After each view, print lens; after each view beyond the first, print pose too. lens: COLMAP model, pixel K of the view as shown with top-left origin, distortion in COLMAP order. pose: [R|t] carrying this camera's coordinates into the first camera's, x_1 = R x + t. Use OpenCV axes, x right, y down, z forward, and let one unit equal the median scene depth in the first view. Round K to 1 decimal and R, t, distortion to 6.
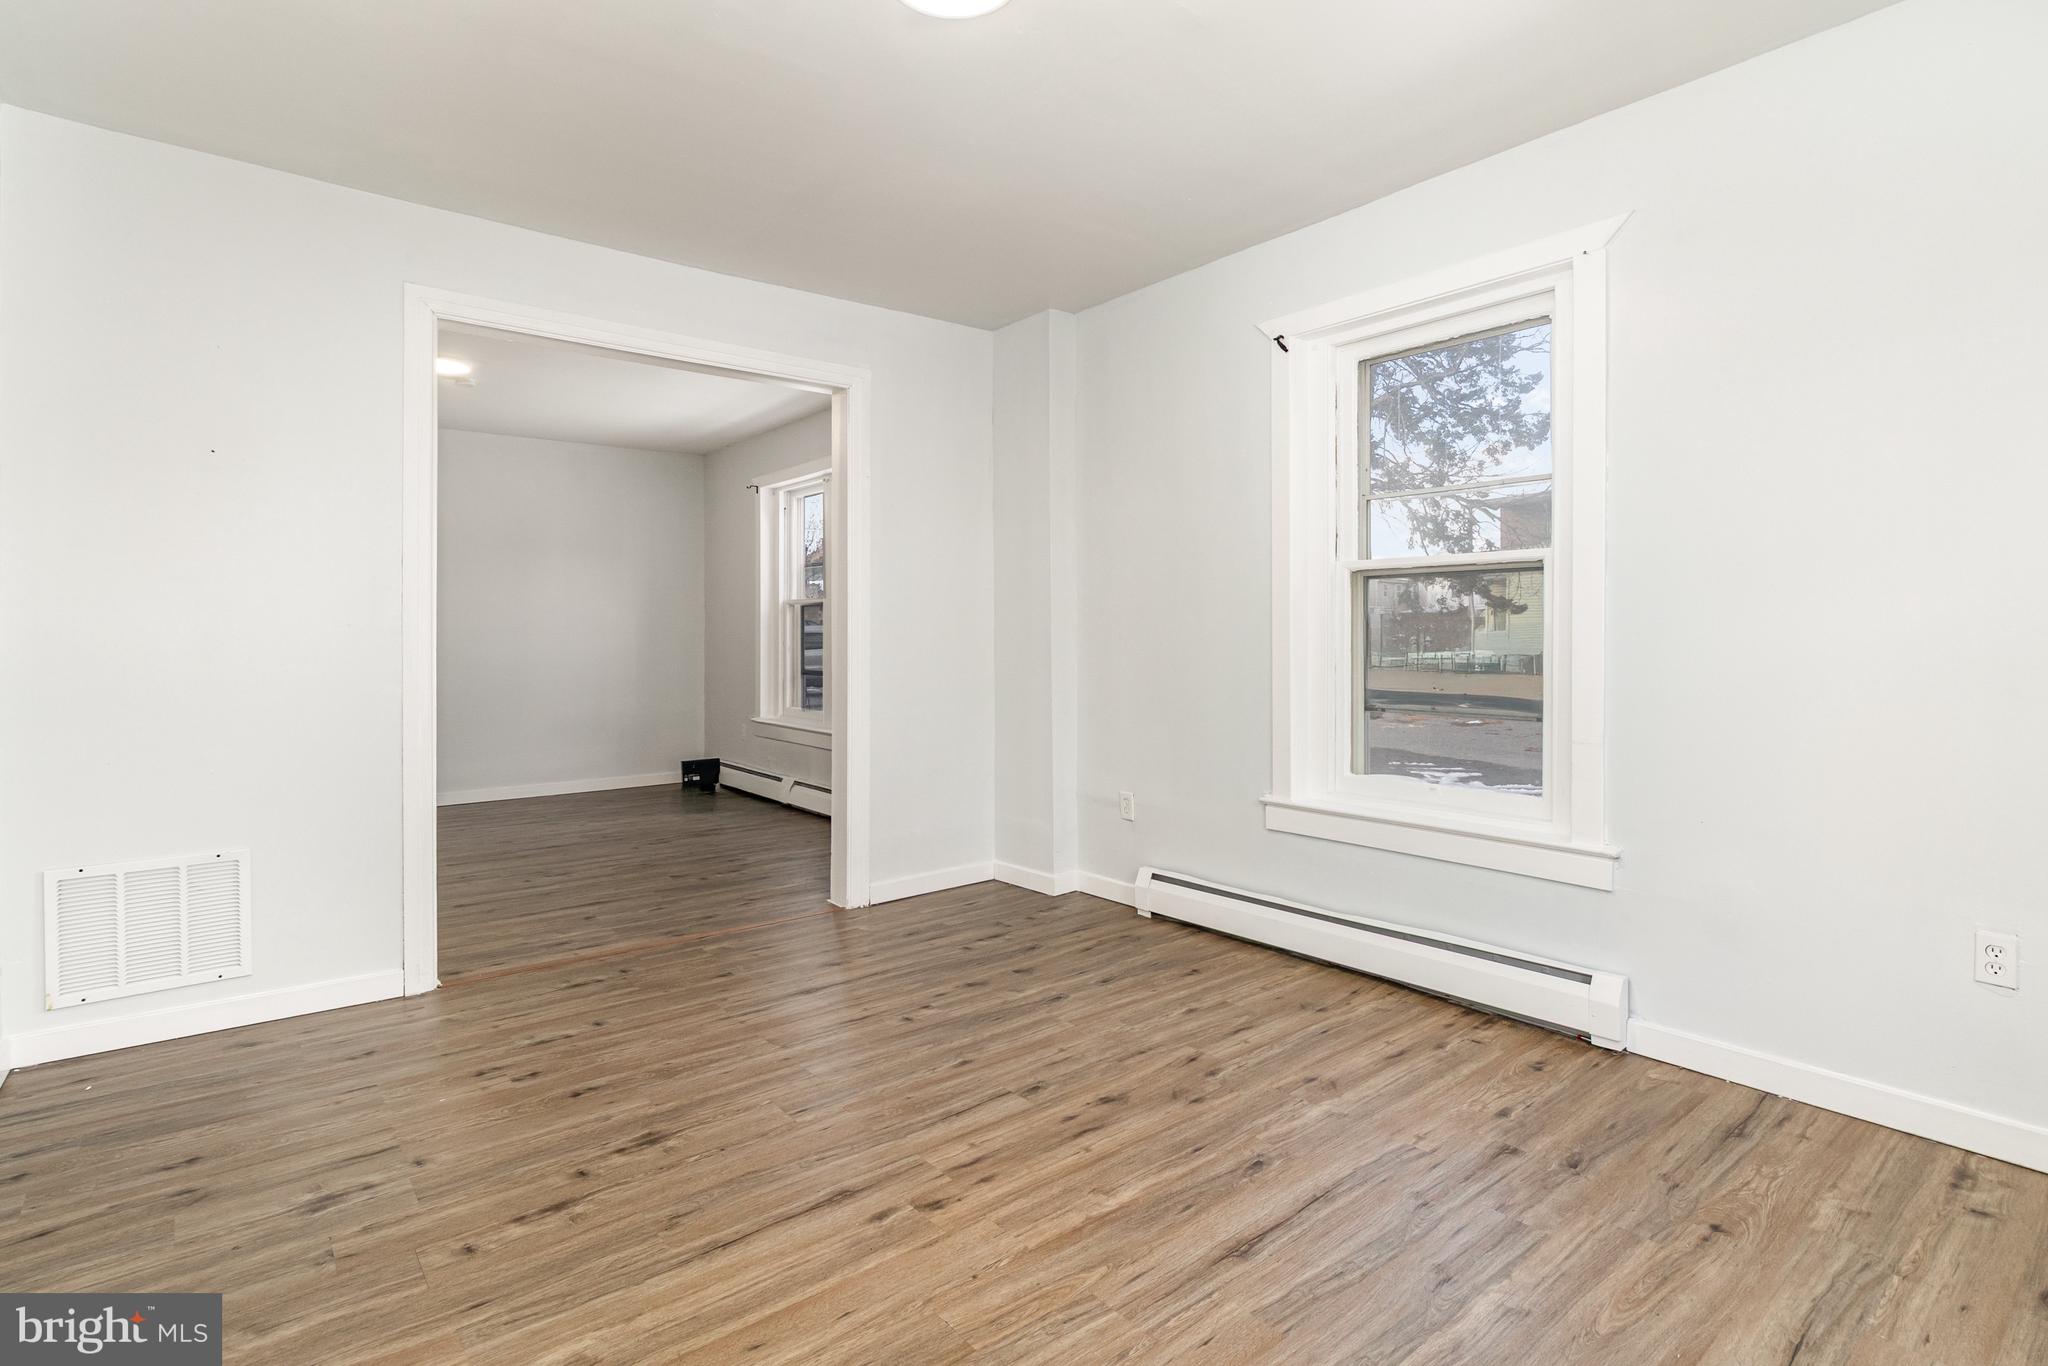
lens RADIAL K [[982.7, 0, 1027.6], [0, 982.7, 663.6], [0, 0, 1]] dist [-0.002428, 0.002524]
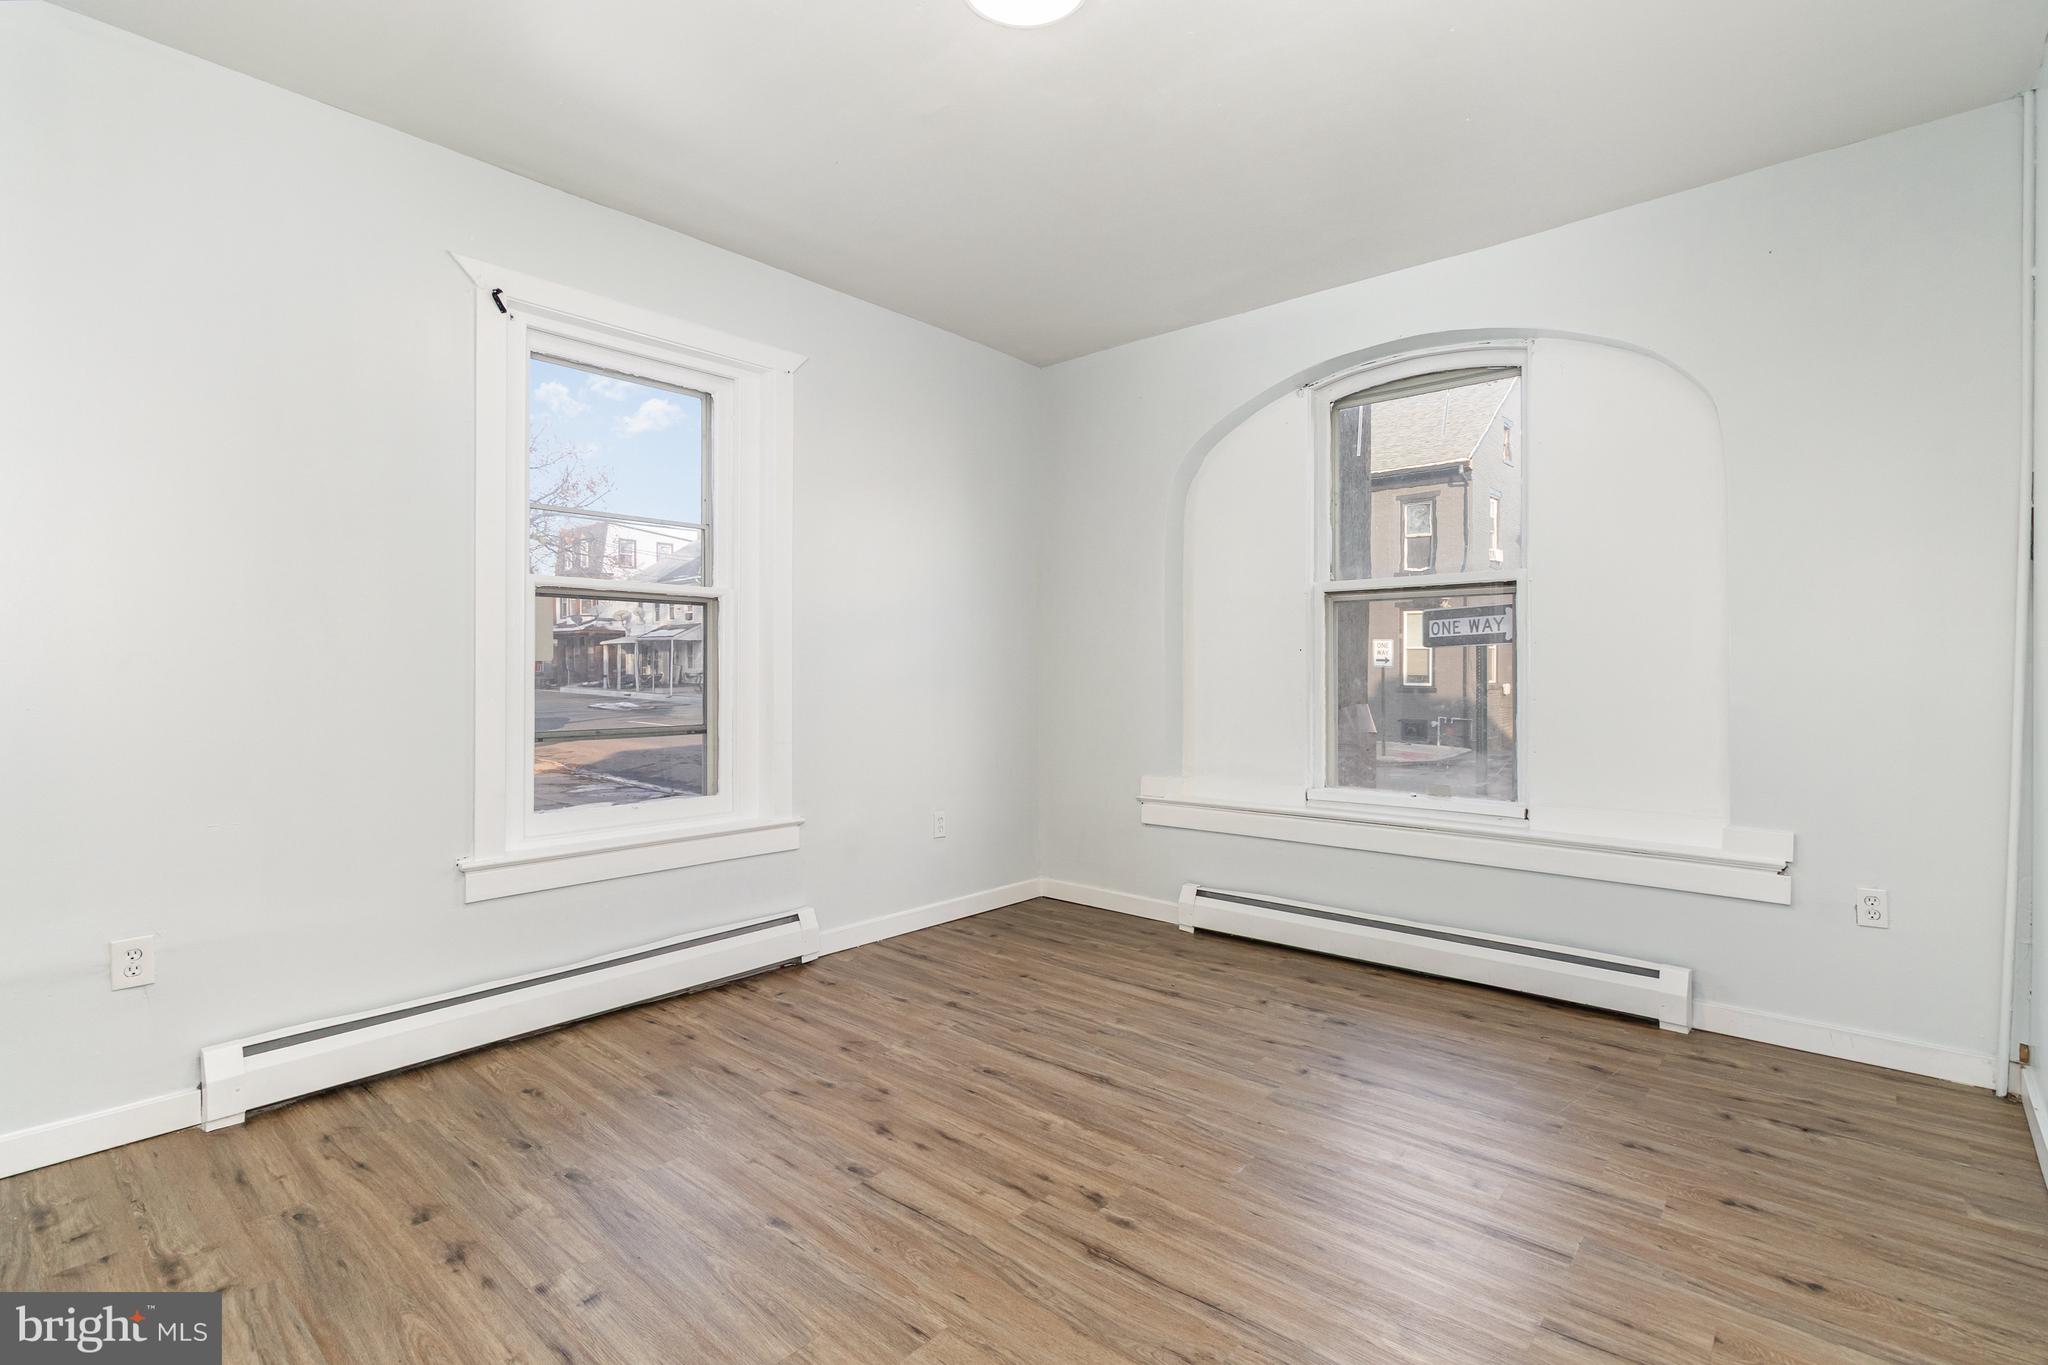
lens RADIAL K [[982.7, 0, 1027.3], [0, 982.7, 679.6], [0, 0, 1]] dist [-0.002428, 0.002524]
pose [[-0.174569, -0.008642, 0.984607, -0.827612], [0.019991, 0.999724, 0.012319, -0.022808], [-0.984442, 0.021834, -0.174348, 0.908328]]
